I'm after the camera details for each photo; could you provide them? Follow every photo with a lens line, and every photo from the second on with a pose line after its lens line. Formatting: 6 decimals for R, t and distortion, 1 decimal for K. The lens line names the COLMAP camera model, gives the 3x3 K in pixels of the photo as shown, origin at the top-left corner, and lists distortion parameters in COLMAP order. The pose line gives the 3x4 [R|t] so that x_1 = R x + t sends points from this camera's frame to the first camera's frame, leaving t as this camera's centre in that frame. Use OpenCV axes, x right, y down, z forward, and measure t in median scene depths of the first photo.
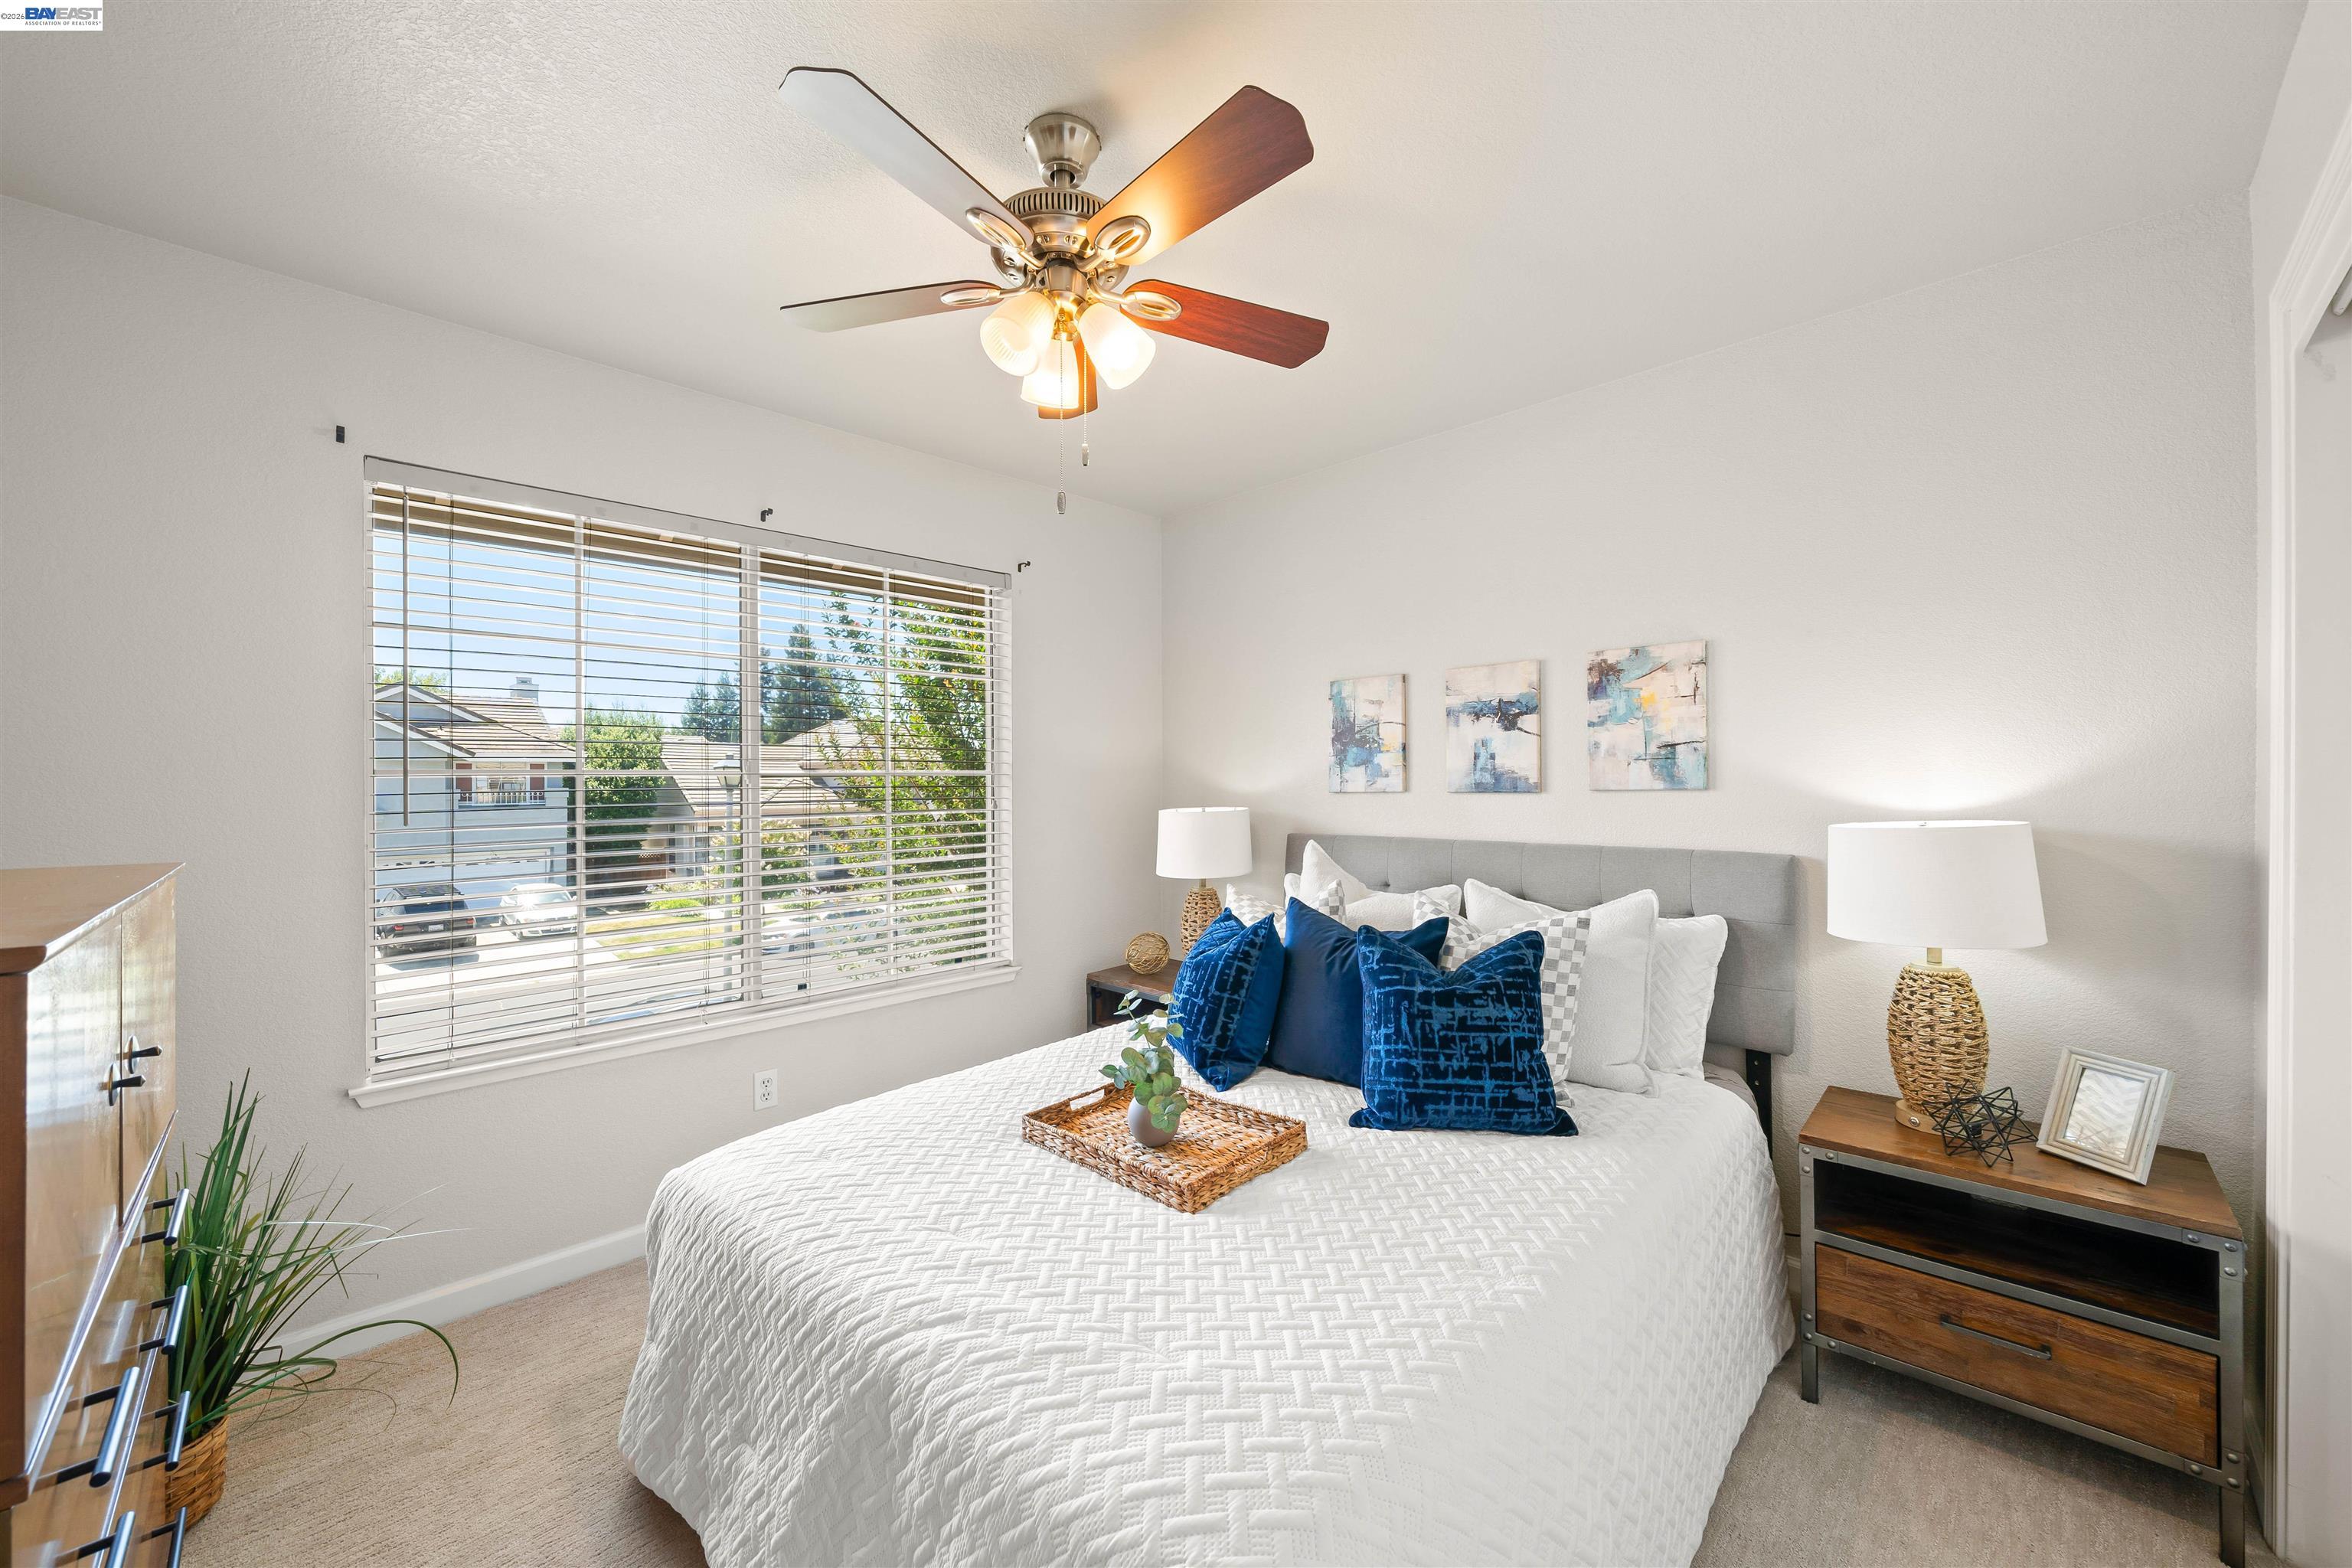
lens RADIAL K [[876.8, 0, 1178.4], [0, 876.8, 793.7], [0, 0, 1]] dist [-0.010799, 0.000079]
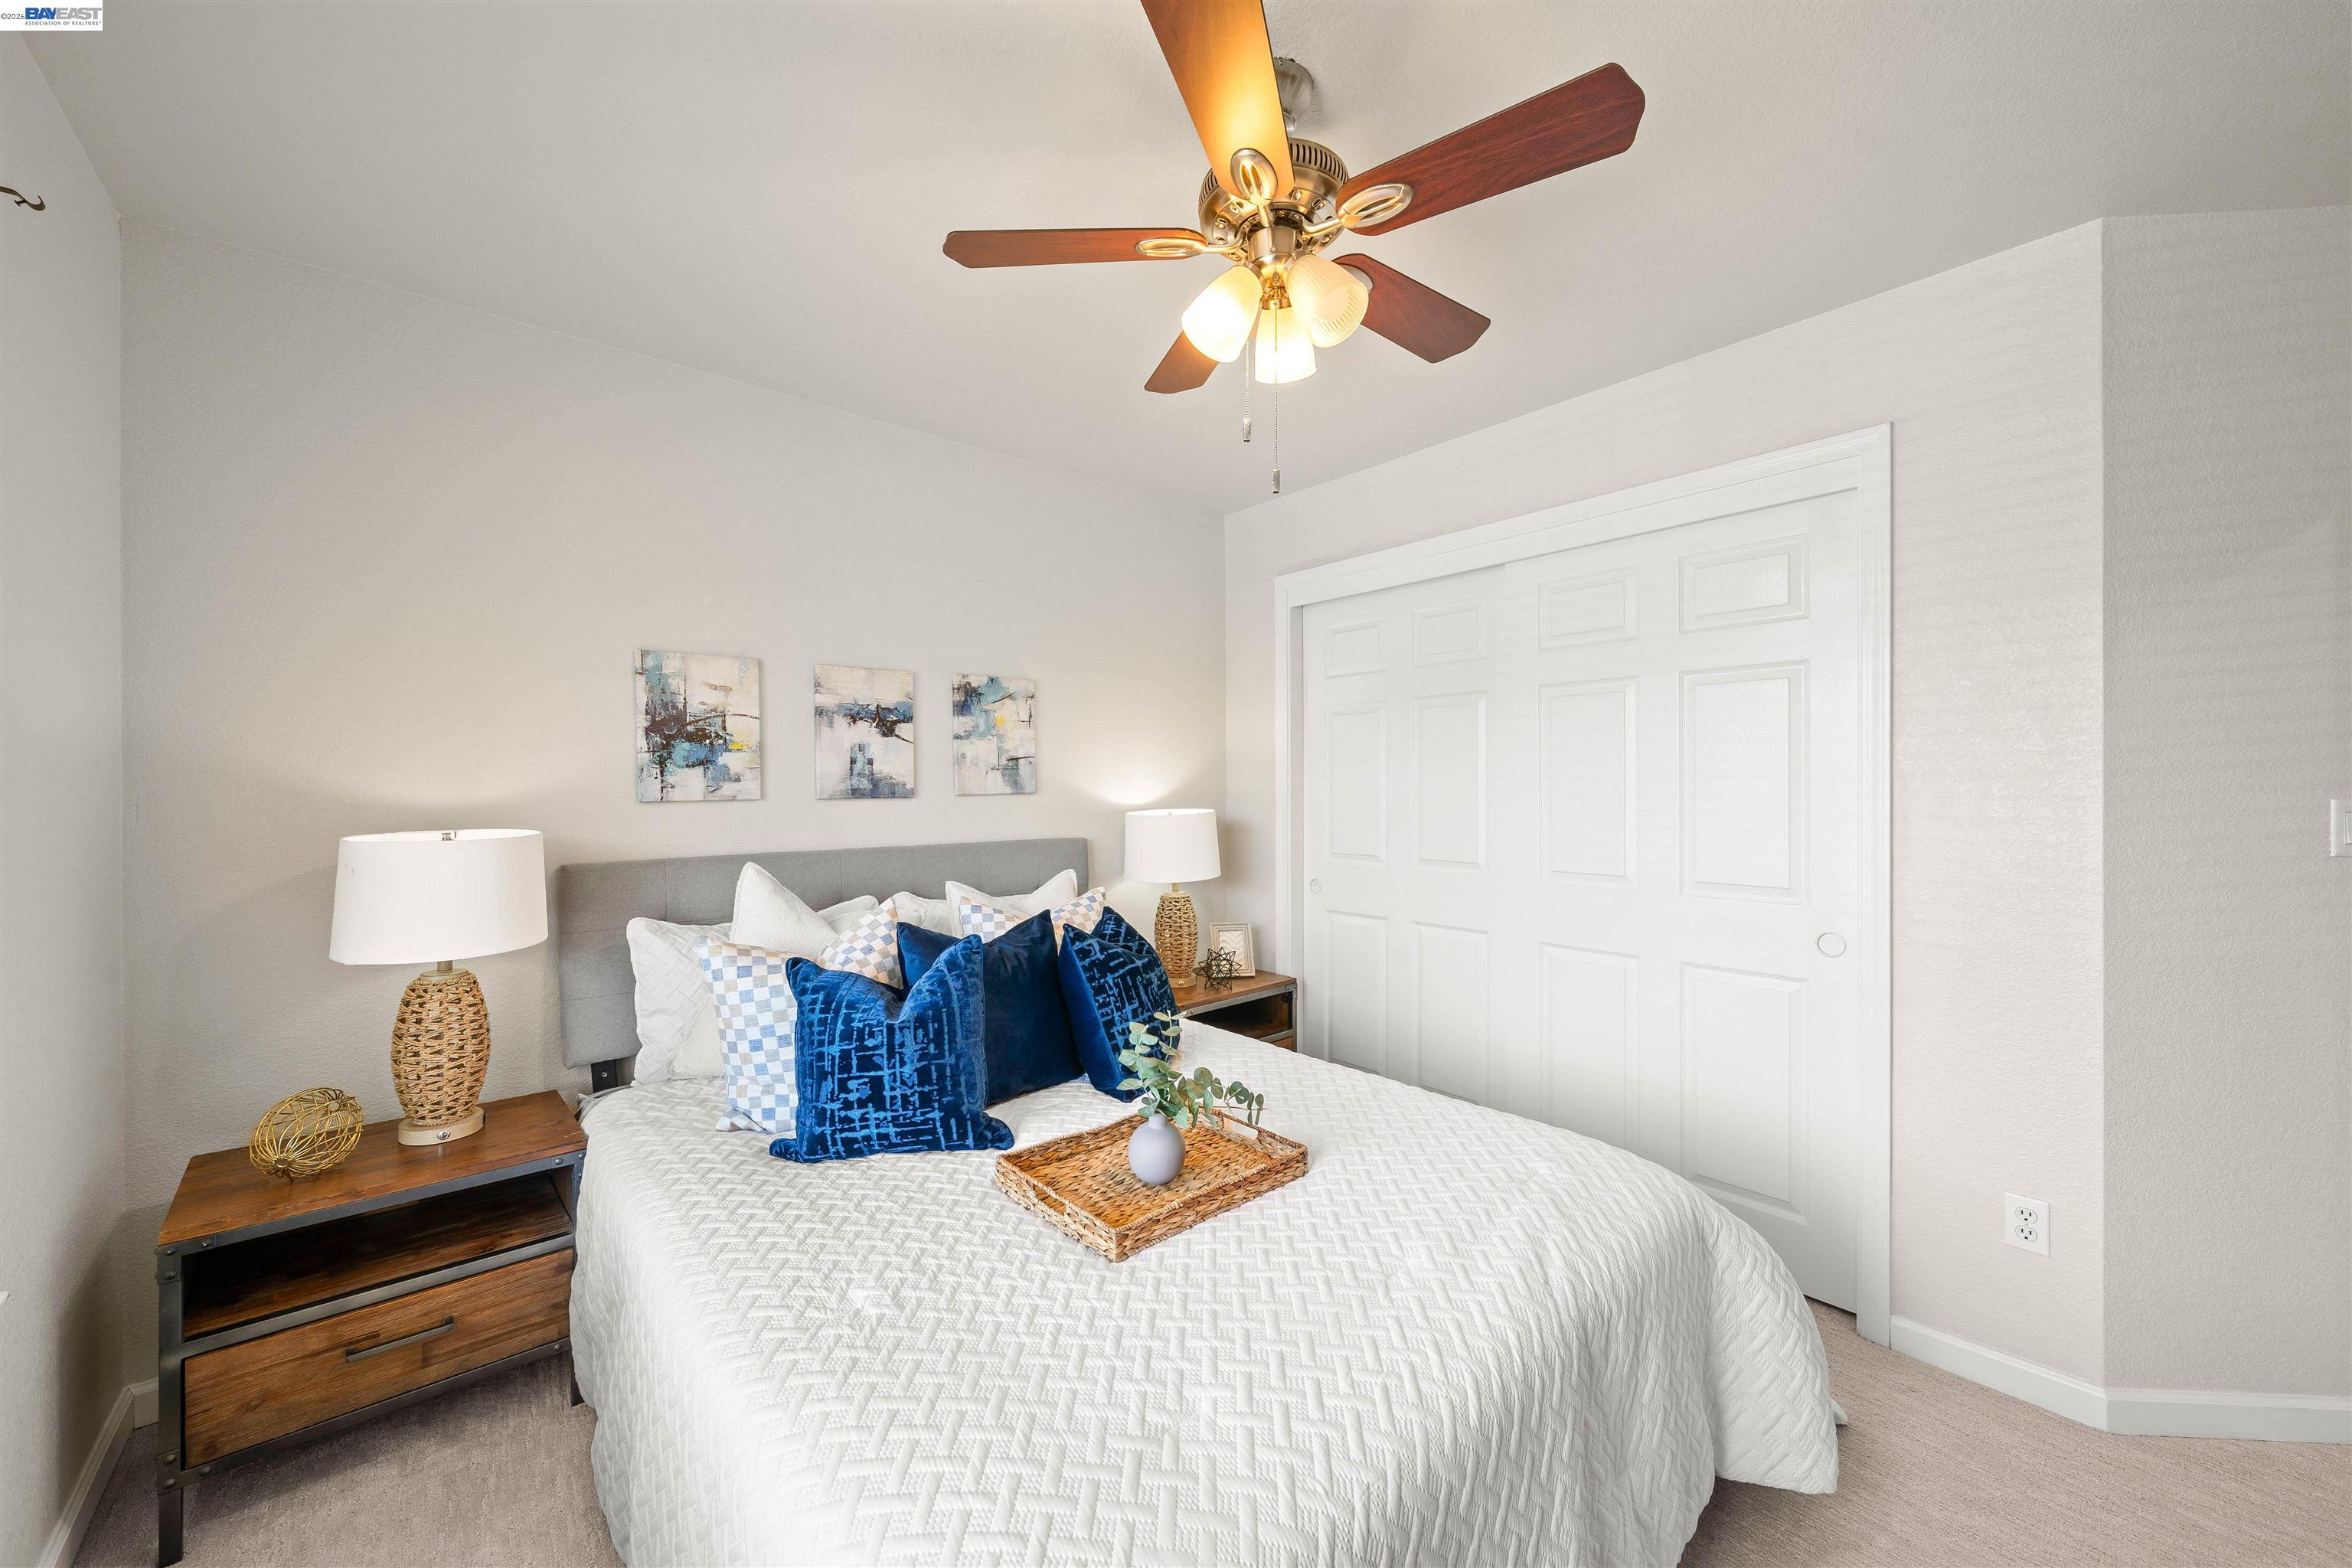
lens RADIAL K [[876.8, 0, 1178.4], [0, 876.8, 793.7], [0, 0, 1]] dist [-0.010799, 0.000079]
pose [[0.072504, -0.004027, 0.997360, -0.603112], [0.015893, 0.999870, 0.002881, -0.003857], [-0.997241, 0.015642, 0.072558, 0.585674]]
